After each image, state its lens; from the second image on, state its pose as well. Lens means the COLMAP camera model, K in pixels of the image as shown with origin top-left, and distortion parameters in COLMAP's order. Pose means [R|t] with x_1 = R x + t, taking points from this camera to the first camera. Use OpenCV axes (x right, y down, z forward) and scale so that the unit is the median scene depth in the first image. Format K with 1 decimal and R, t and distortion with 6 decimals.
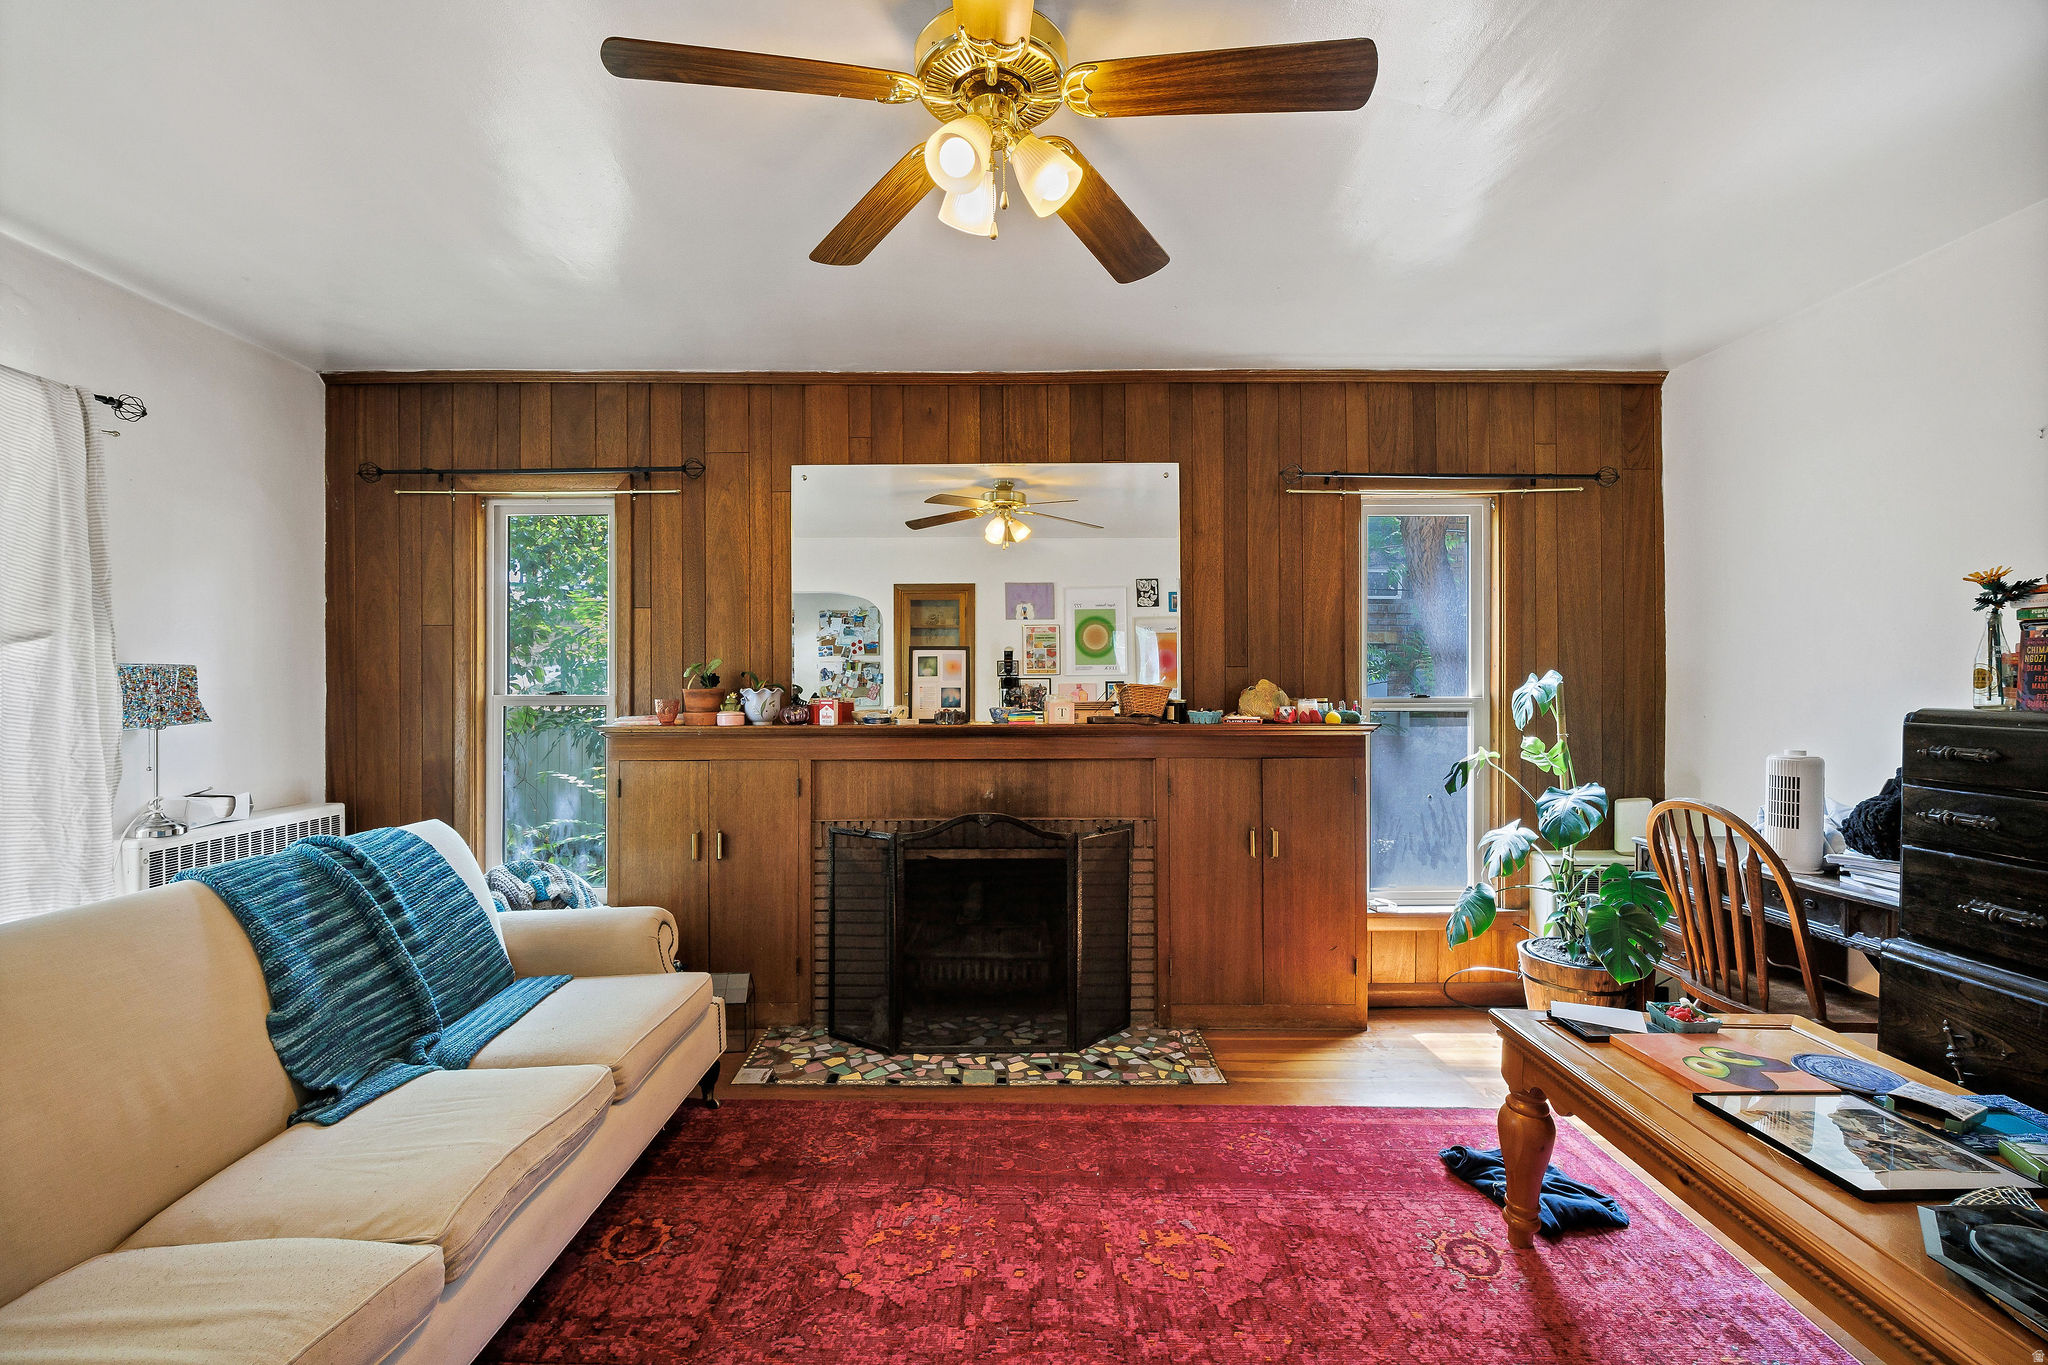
lens RADIAL K [[886.0, 0, 1007.9], [0, 886.0, 670.6], [0, 0, 1]] dist [-0.001569, -0.000378]
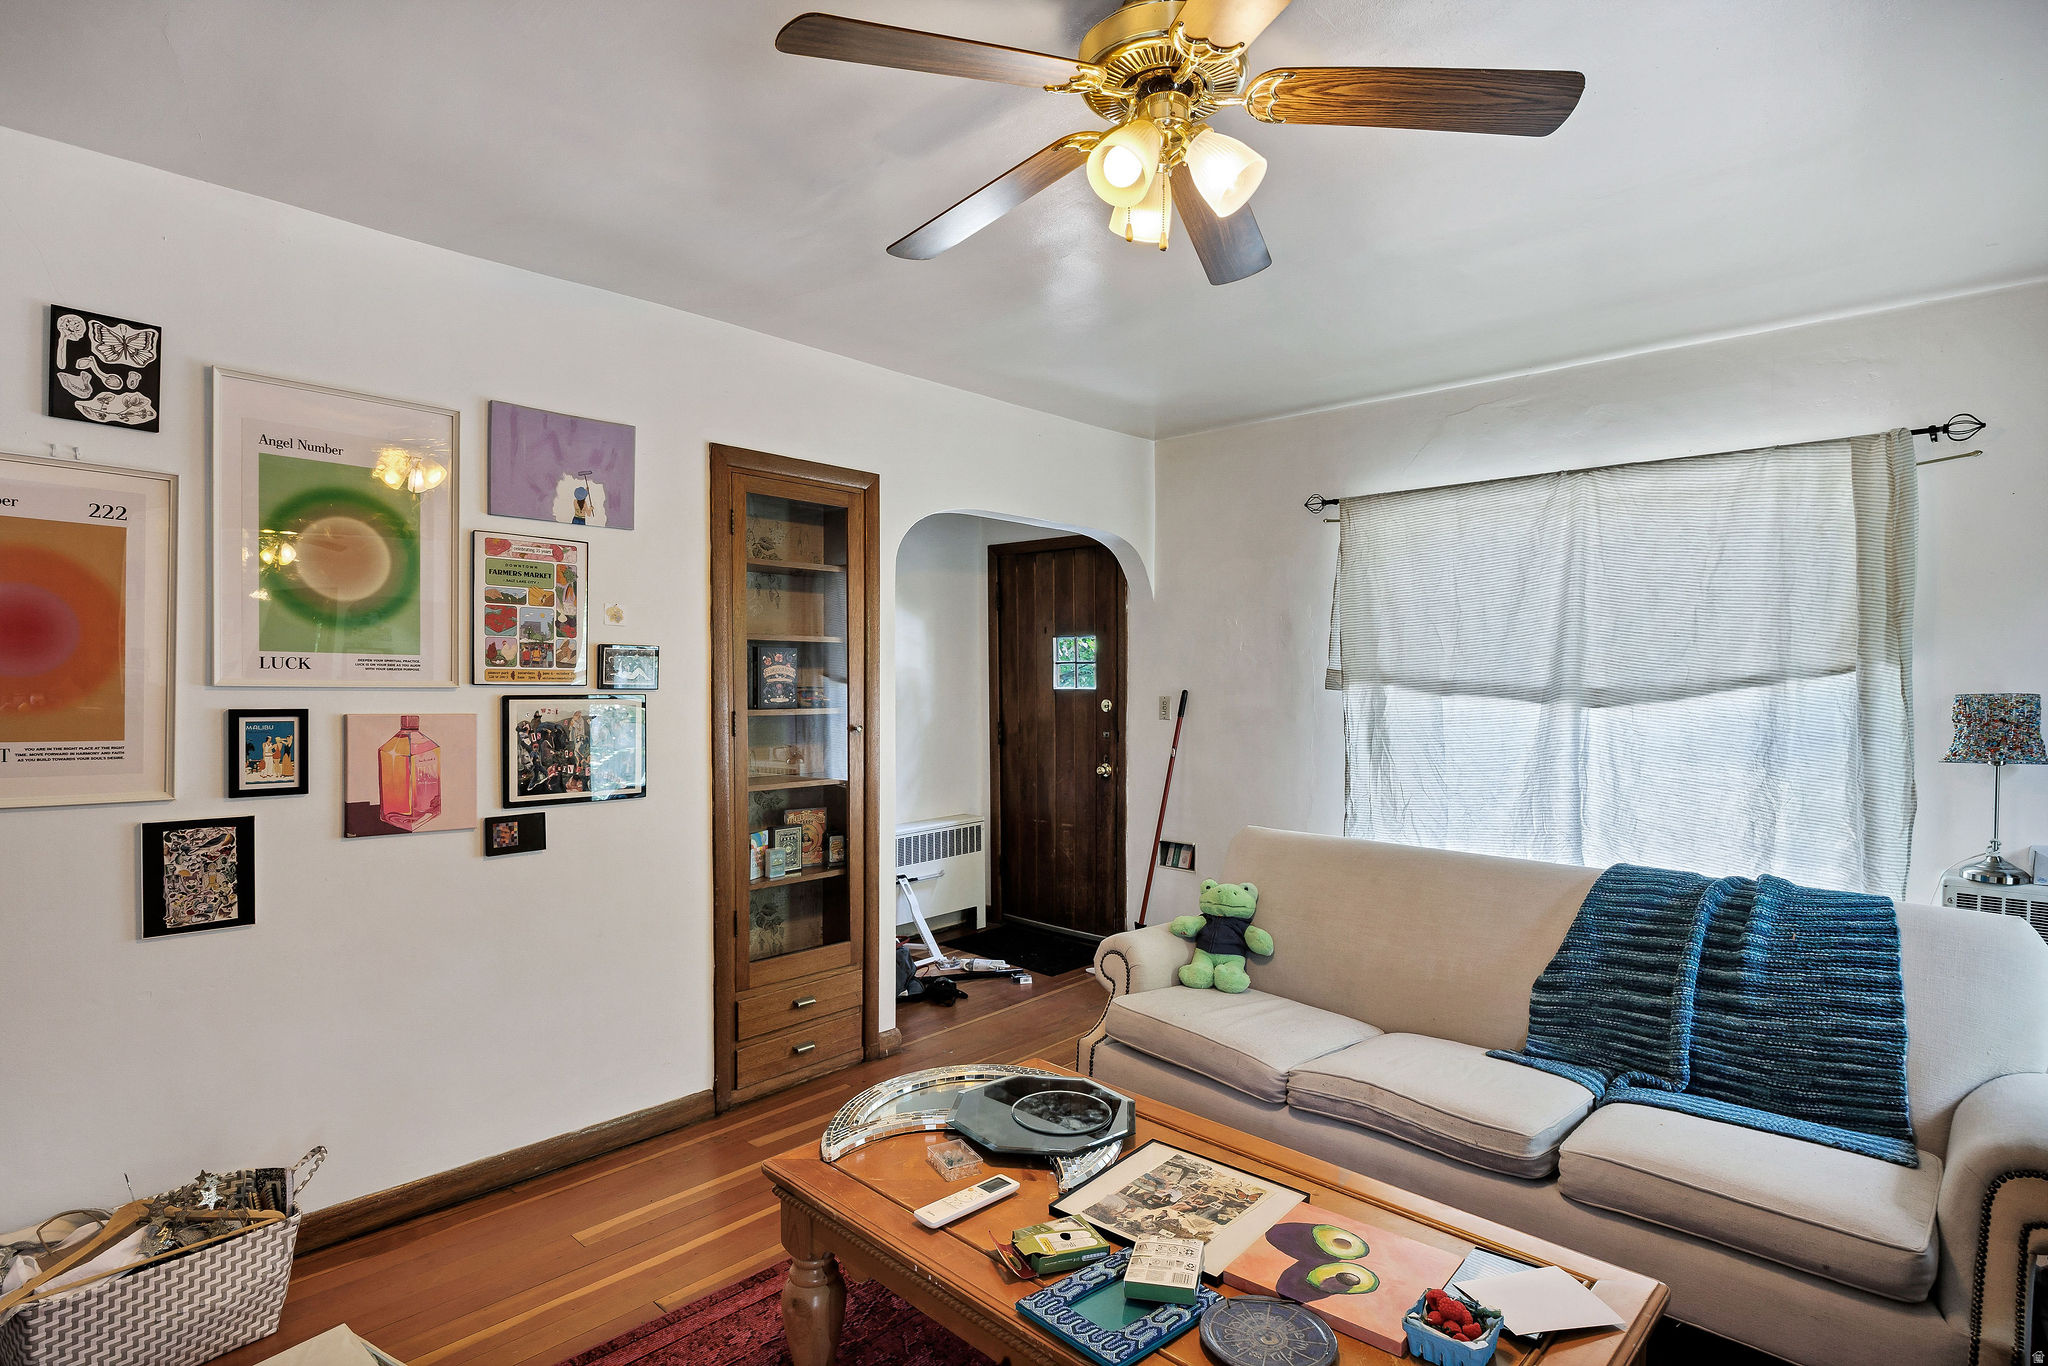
lens RADIAL K [[1025.8, 0, 1007.6], [0, 1025.8, 704.0], [0, 0, 1]] dist [-0.003267, -0.000060]
pose [[-0.685331, 0.019635, -0.727967, 0.462047], [0.001181, 0.999665, 0.025851, -0.024168], [0.728230, 0.016857, -0.685125, 0.872605]]
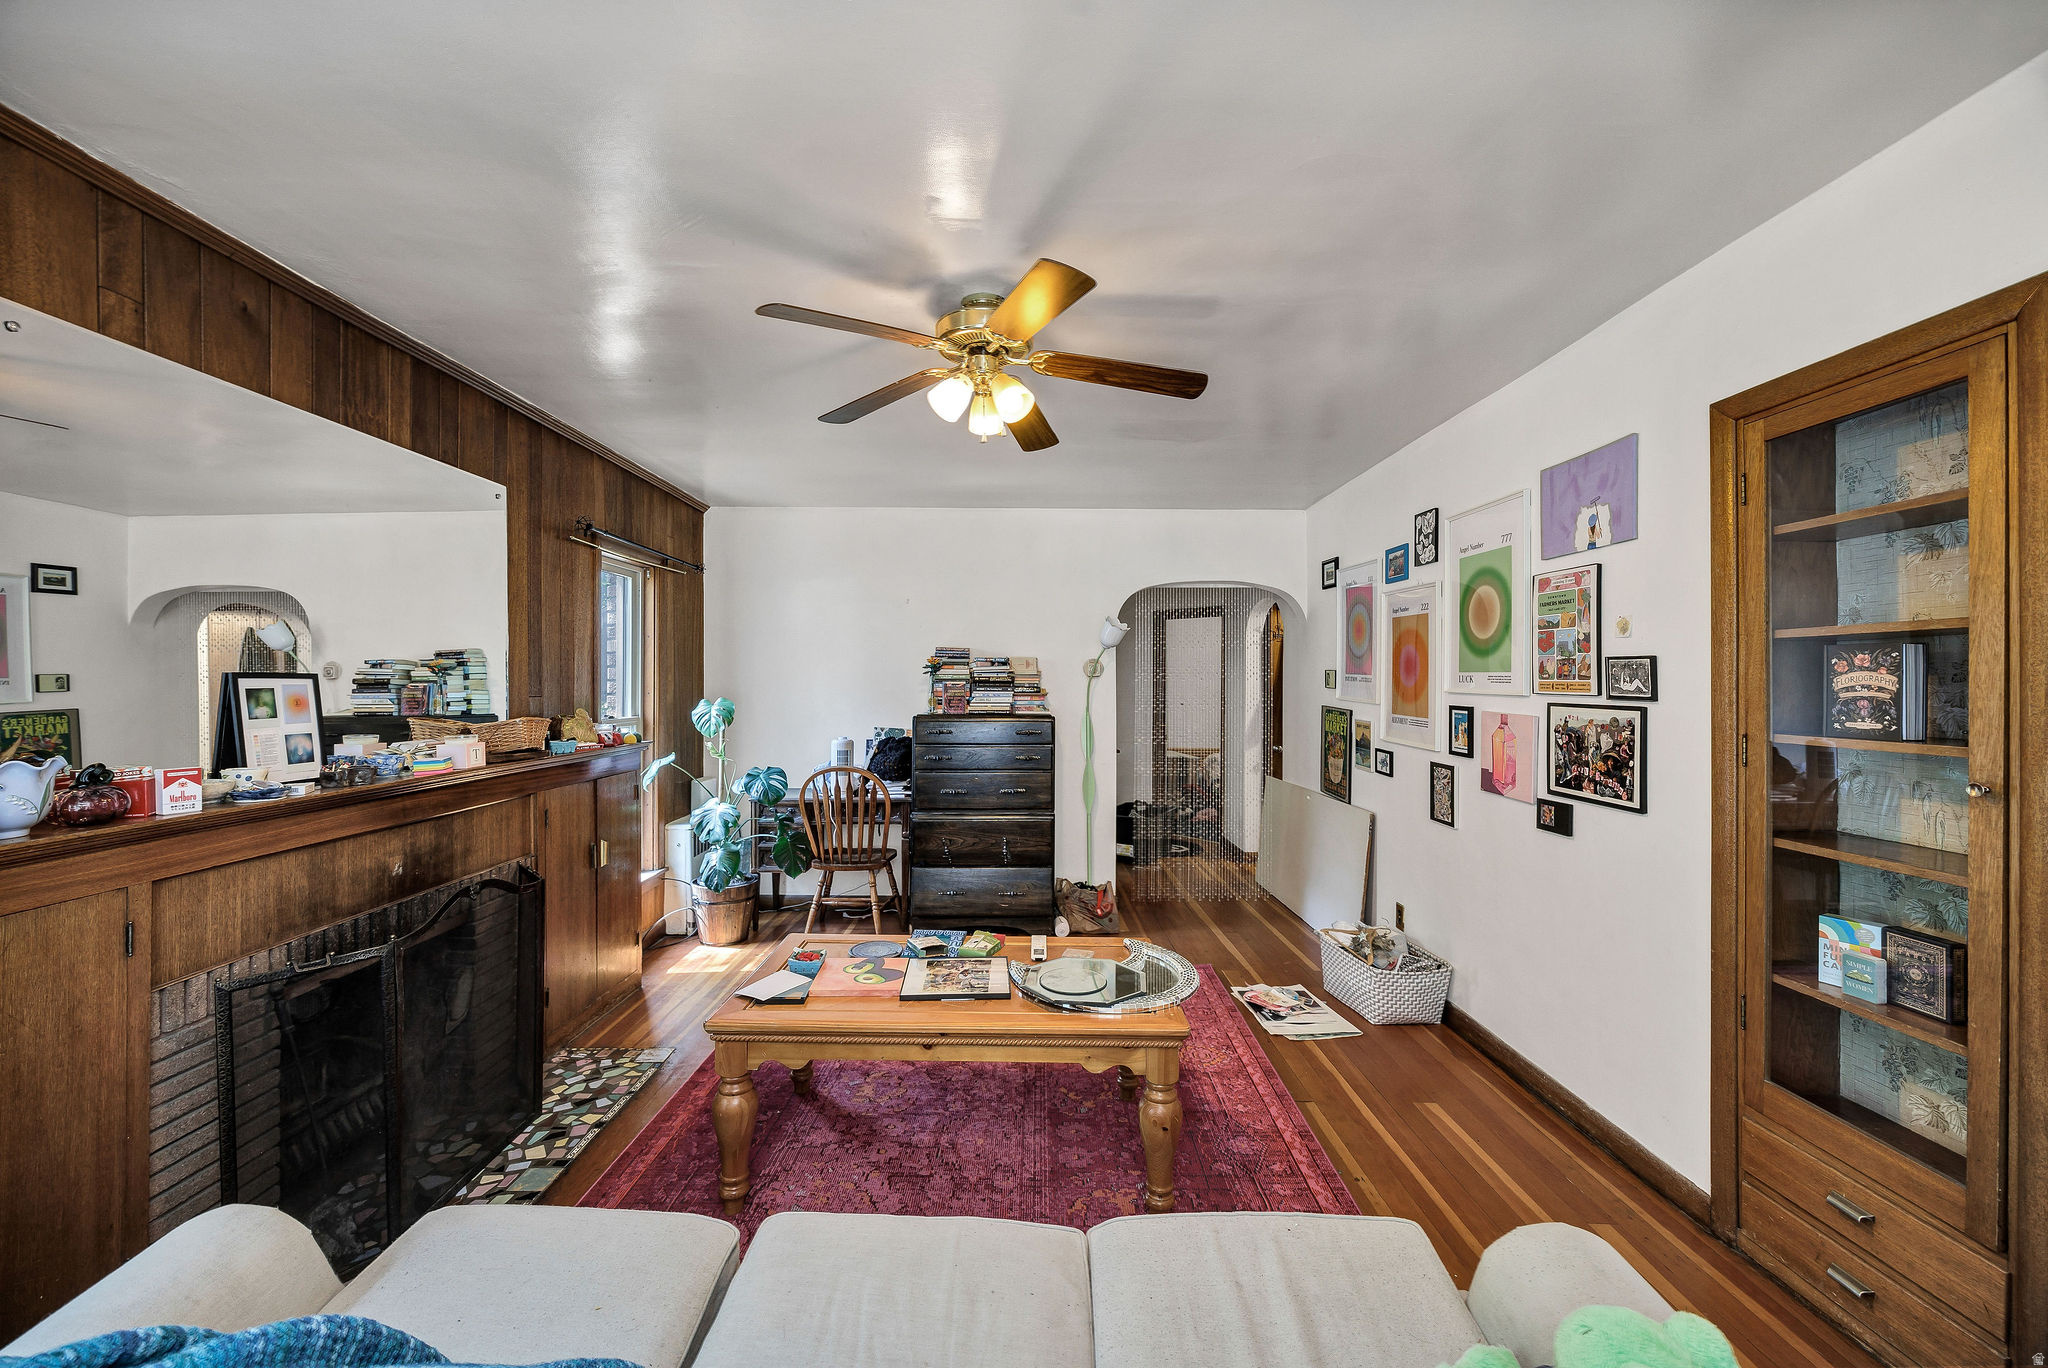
lens RADIAL K [[796.5, 0, 1013.0], [0, 796.5, 682.4], [0, 0, 1]] dist [0.001479, 0.000267]
pose [[0.000267, 0.003389, 0.999994, -0.775926], [-0.005929, 0.999977, -0.003387, -0.024698], [-0.999982, -0.005928, 0.000287, 0.513323]]
